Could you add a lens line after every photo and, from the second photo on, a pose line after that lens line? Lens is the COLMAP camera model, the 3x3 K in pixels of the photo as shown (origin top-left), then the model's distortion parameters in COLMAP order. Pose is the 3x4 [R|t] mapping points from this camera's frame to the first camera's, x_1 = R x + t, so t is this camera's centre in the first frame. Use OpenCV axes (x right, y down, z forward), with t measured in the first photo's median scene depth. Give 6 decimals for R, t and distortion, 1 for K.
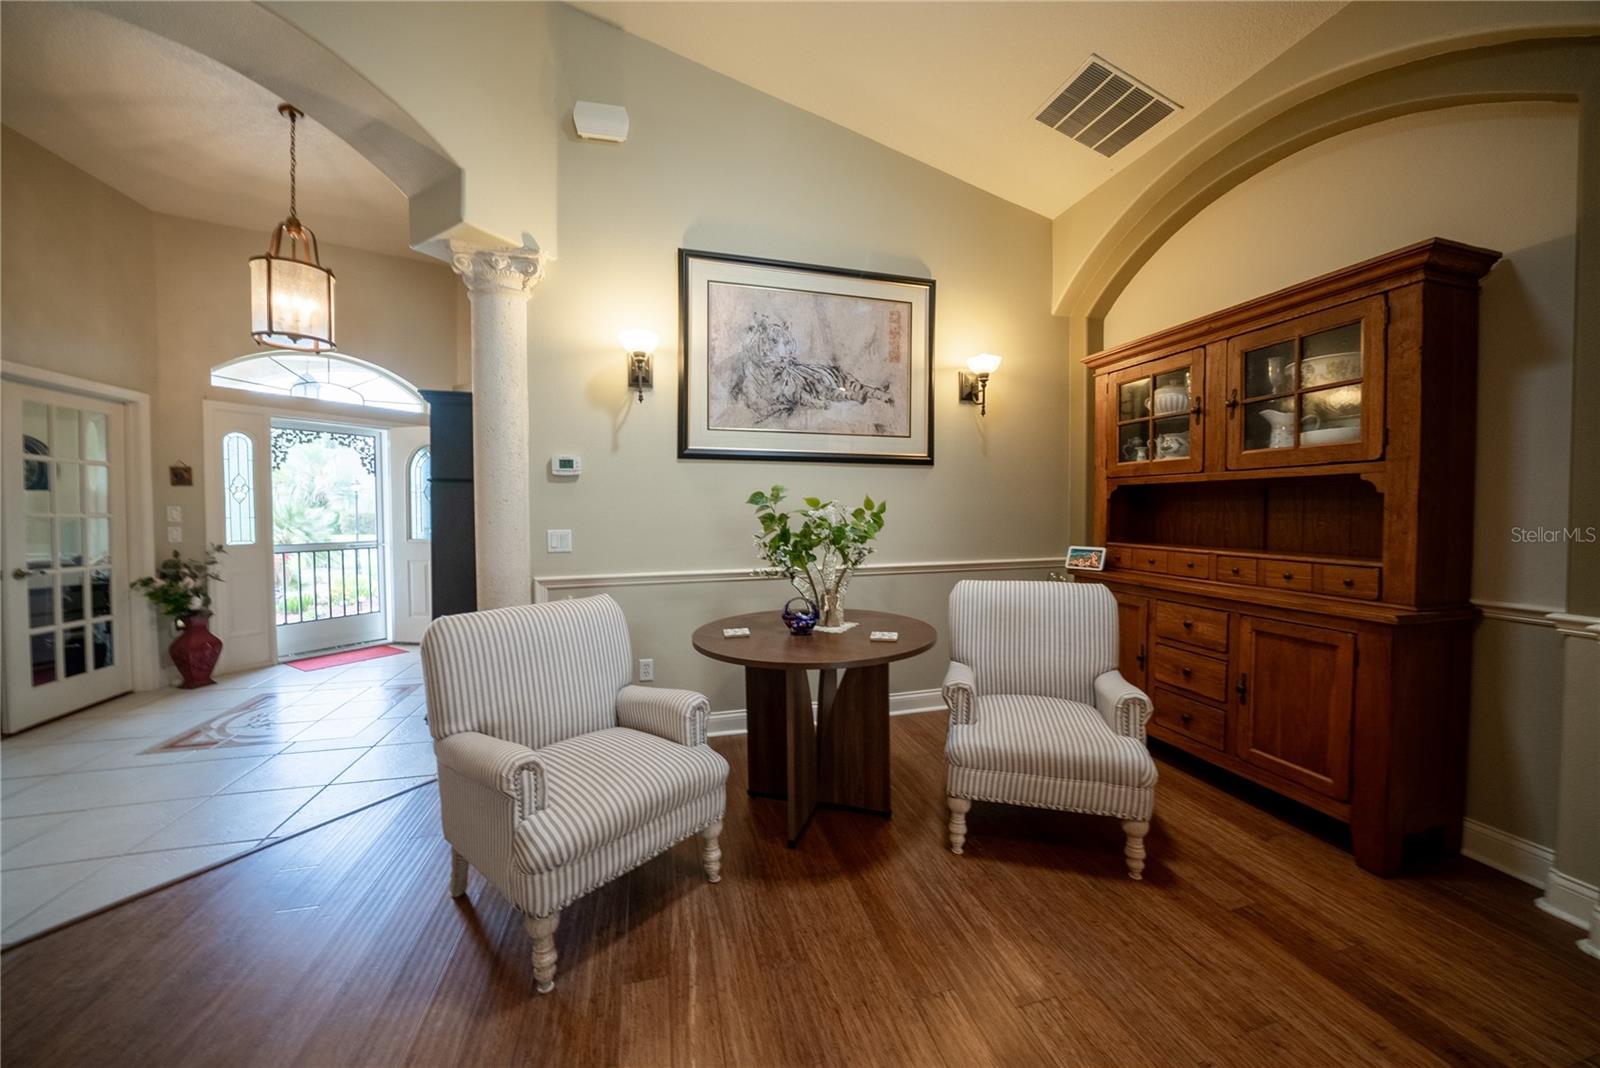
lens RADIAL K [[560.8, 0, 802.3], [0, 560.8, 525.4], [0, 0, 1]] dist [-0.023560, 0.002368]
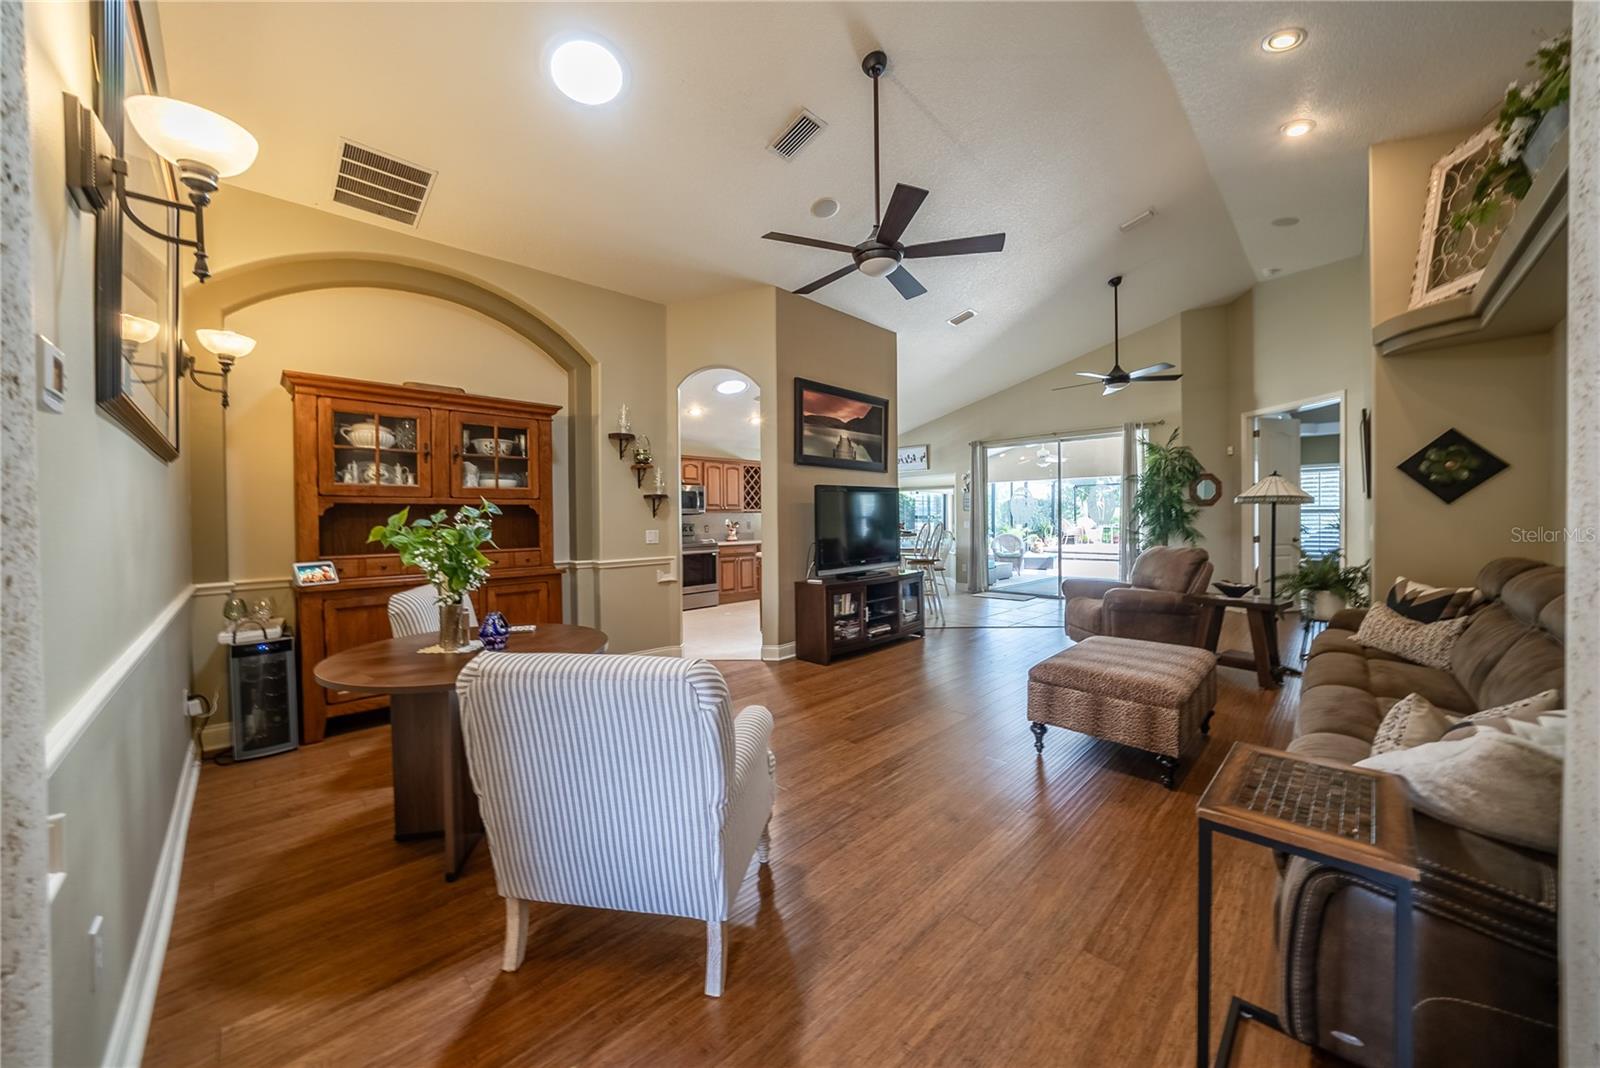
lens RADIAL K [[560.8, 0, 805.4], [0, 560.8, 525.1], [0, 0, 1]] dist [-0.023560, 0.002368]
pose [[-0.508091, -0.002266, 0.861300, -0.745626], [0.038434, 0.998941, 0.025301, -0.019518], [-0.860445, 0.045958, -0.507466, 0.687153]]
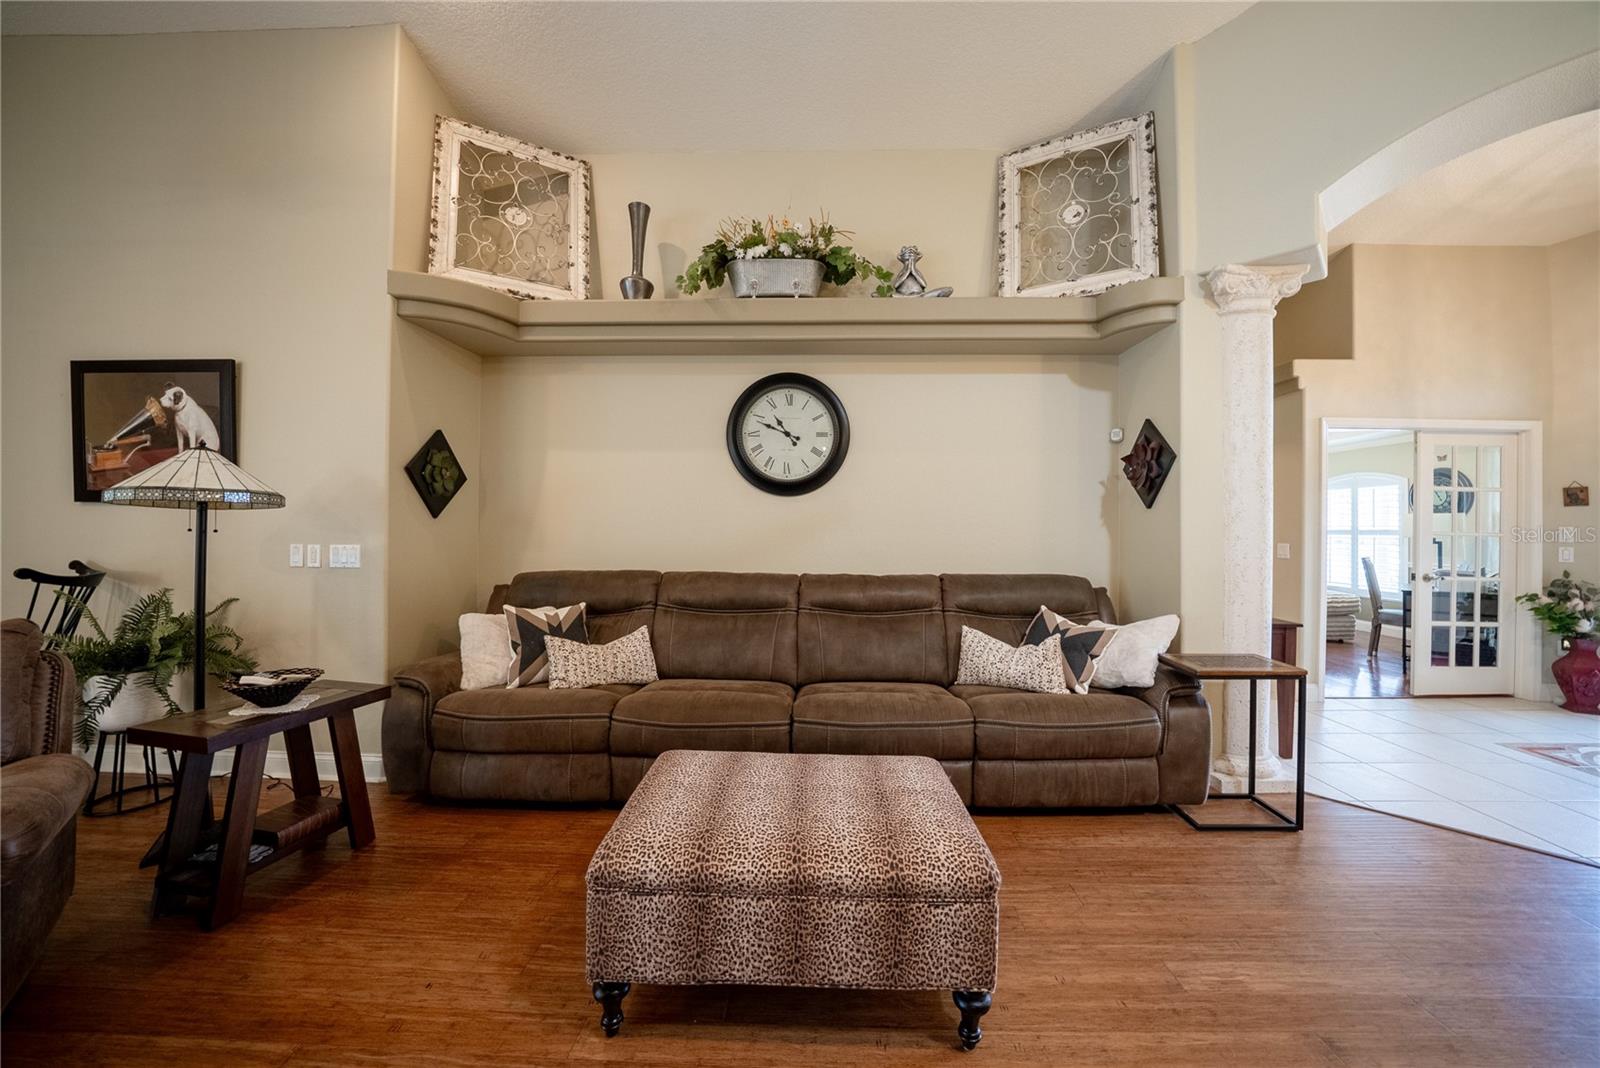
lens RADIAL K [[560.8, 0, 798.2], [0, 560.8, 529.9], [0, 0, 1]] dist [-0.023560, 0.002368]
pose [[-0.288371, 0.005892, -0.957501, 0.237623], [-0.031638, 0.999376, 0.015679, 0.000178], [0.956996, 0.034815, -0.288005, -0.079724]]
